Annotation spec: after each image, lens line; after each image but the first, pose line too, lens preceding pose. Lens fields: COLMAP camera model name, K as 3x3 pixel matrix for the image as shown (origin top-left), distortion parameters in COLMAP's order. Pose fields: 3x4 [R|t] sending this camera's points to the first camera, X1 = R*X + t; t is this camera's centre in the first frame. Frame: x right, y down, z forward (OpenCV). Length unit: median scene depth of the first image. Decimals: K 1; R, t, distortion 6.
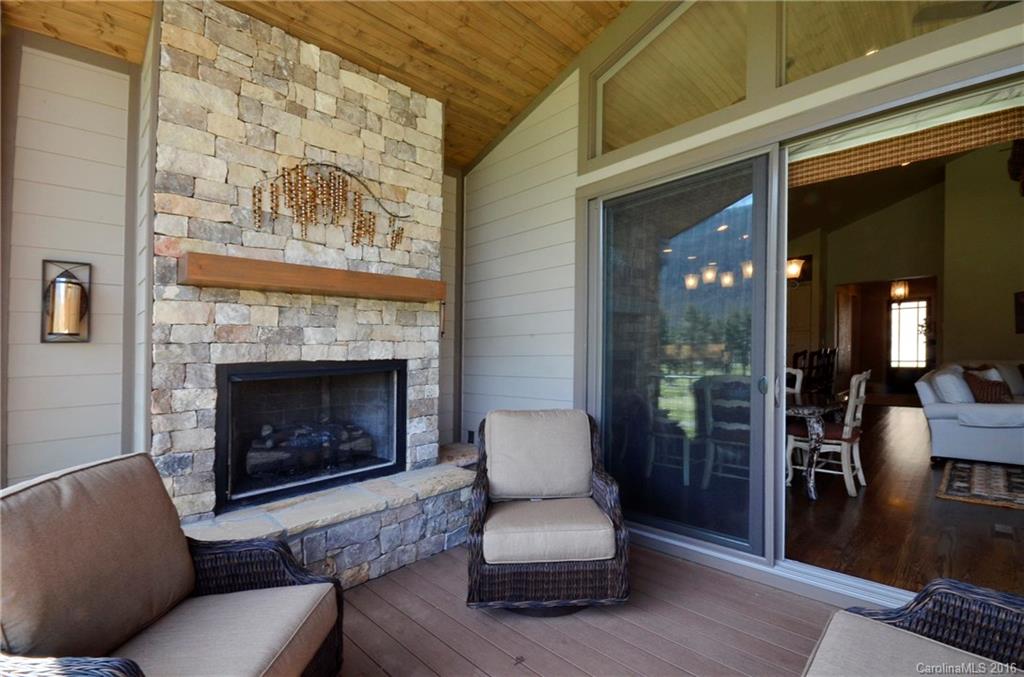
lens RADIAL K [[448.3, 0, 514.7], [0, 448.3, 331.4], [0, 0, 1]] dist [0.000952, -0.014021]
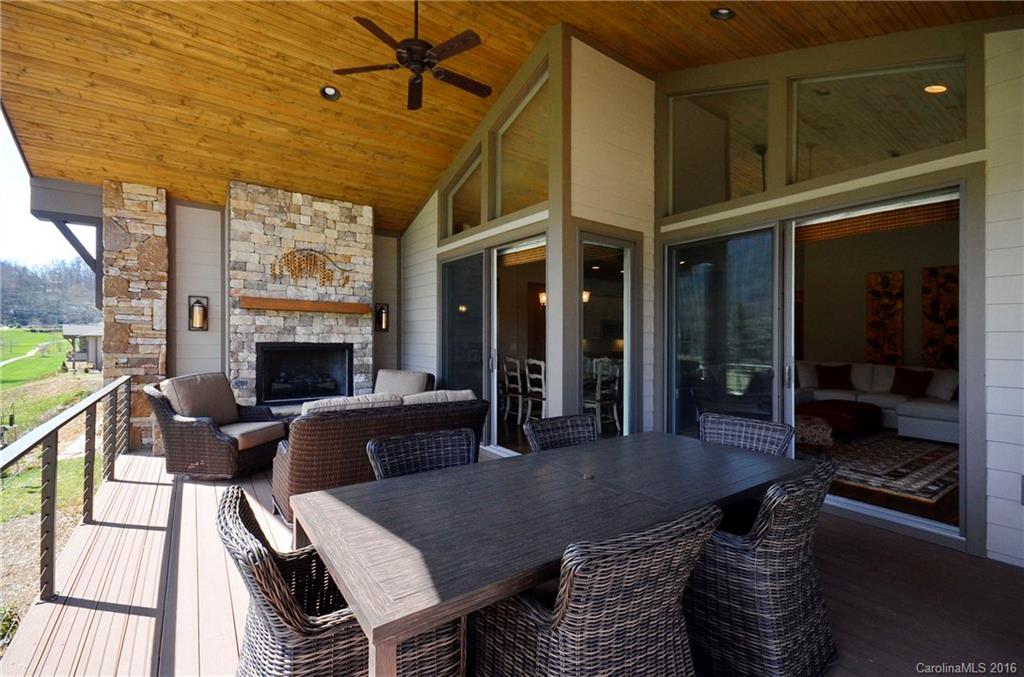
lens RADIAL K [[446.0, 0, 511.0], [0, 446.0, 343.0], [0, 0, 1]] dist [0.012119, -0.013386]
pose [[0.982884, 0.036915, -0.180490, 0.943710], [-0.026940, 0.997987, 0.057406, -0.082611], [0.182246, -0.051561, 0.981900, -0.930118]]
